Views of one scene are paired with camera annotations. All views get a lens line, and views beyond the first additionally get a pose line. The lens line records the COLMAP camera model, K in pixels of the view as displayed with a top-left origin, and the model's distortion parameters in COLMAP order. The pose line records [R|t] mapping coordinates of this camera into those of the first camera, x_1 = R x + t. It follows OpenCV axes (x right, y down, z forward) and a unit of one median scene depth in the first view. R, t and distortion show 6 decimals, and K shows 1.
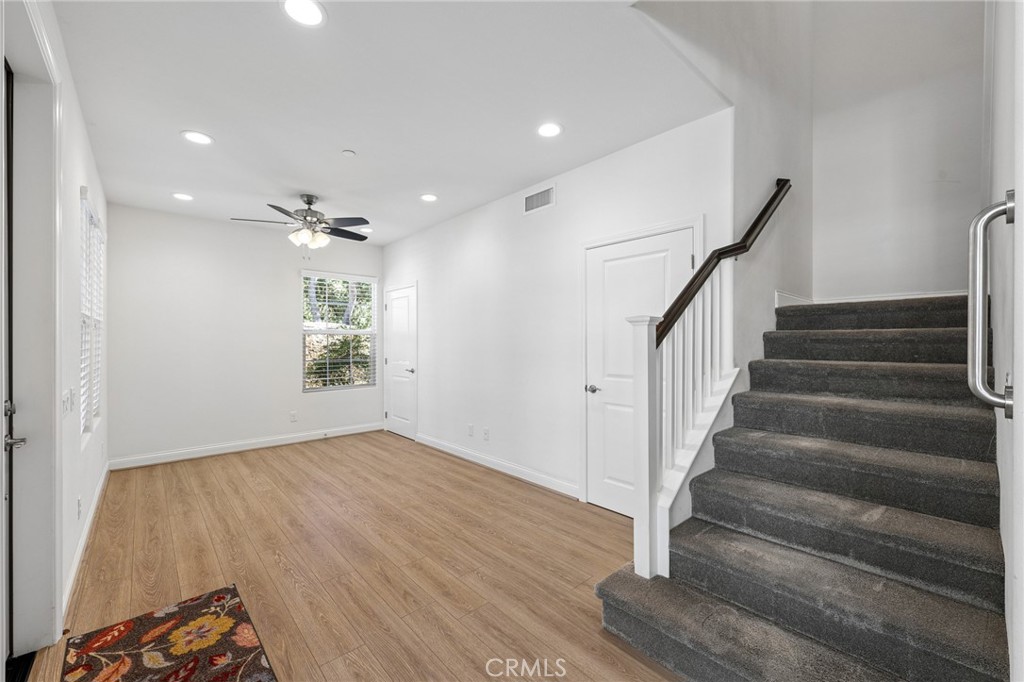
lens RADIAL K [[410.8, 0, 509.3], [0, 410.8, 341.8], [0, 0, 1]] dist [0.000173, 0.000137]
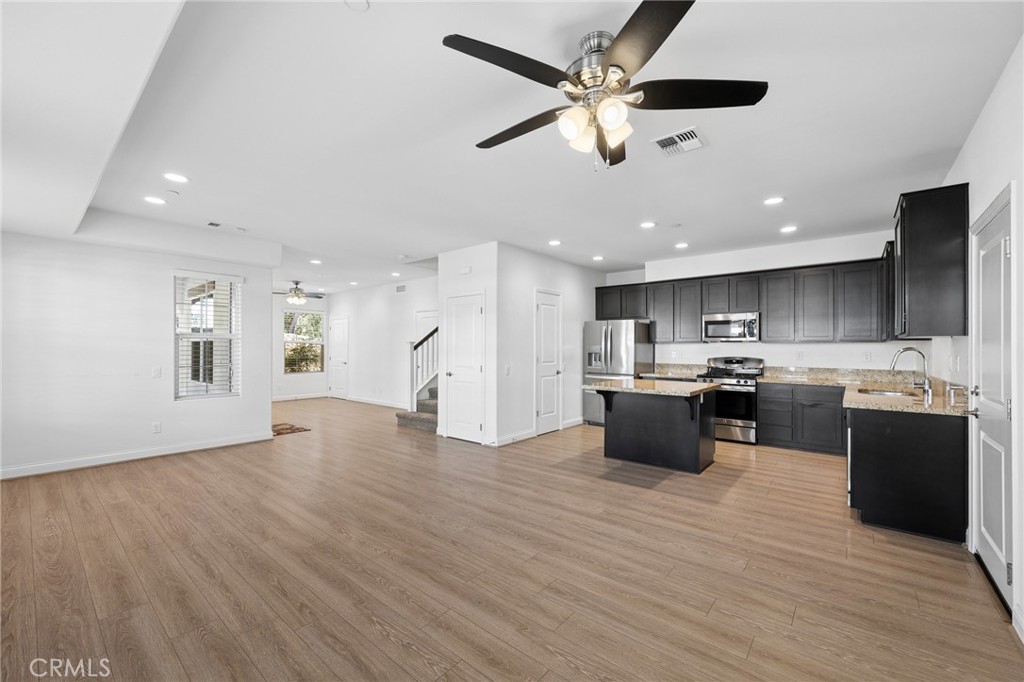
lens RADIAL K [[410.8, 0, 509.9], [0, 410.8, 345.5], [0, 0, 1]] dist [0.000173, 0.000137]
pose [[0.989948, 0.005458, 0.141327, 0.411600], [-0.004906, 0.999979, -0.004252, -0.008075], [-0.141347, 0.003516, 0.989954, -1.653086]]
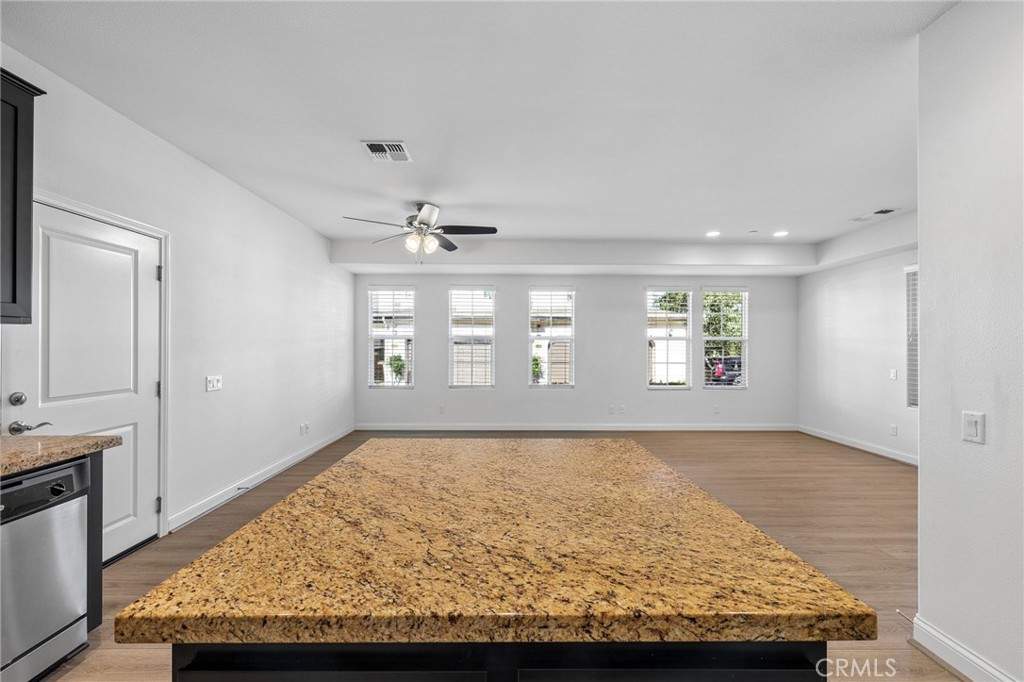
lens RADIAL K [[410.8, 0, 511.6], [0, 410.8, 345.5], [0, 0, 1]] dist [0.000173, 0.000137]
pose [[-0.657115, -0.004418, -0.753777, 1.392877], [-0.002186, 0.999990, -0.003955, -0.007175], [0.753787, -0.000951, -0.657118, -0.043835]]
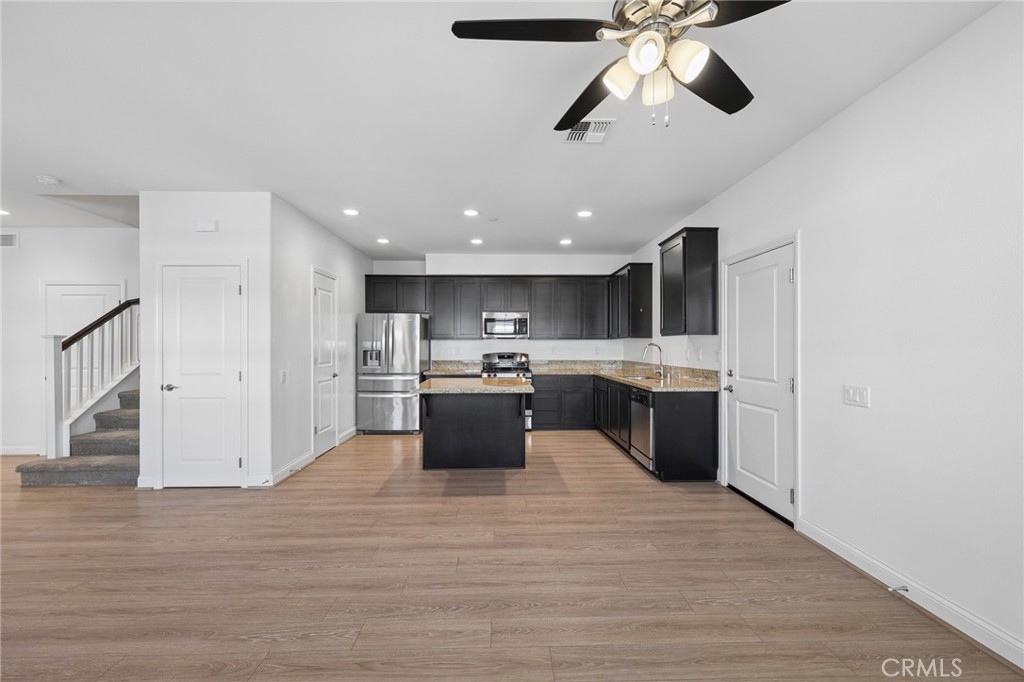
lens RADIAL K [[410.8, 0, 508.6], [0, 410.8, 346.3], [0, 0, 1]] dist [0.000173, 0.000137]
pose [[0.649251, -0.002739, 0.760570, 0.145648], [-0.000890, 0.999990, 0.004361, -0.008169], [-0.760574, -0.003508, 0.649242, -1.266928]]
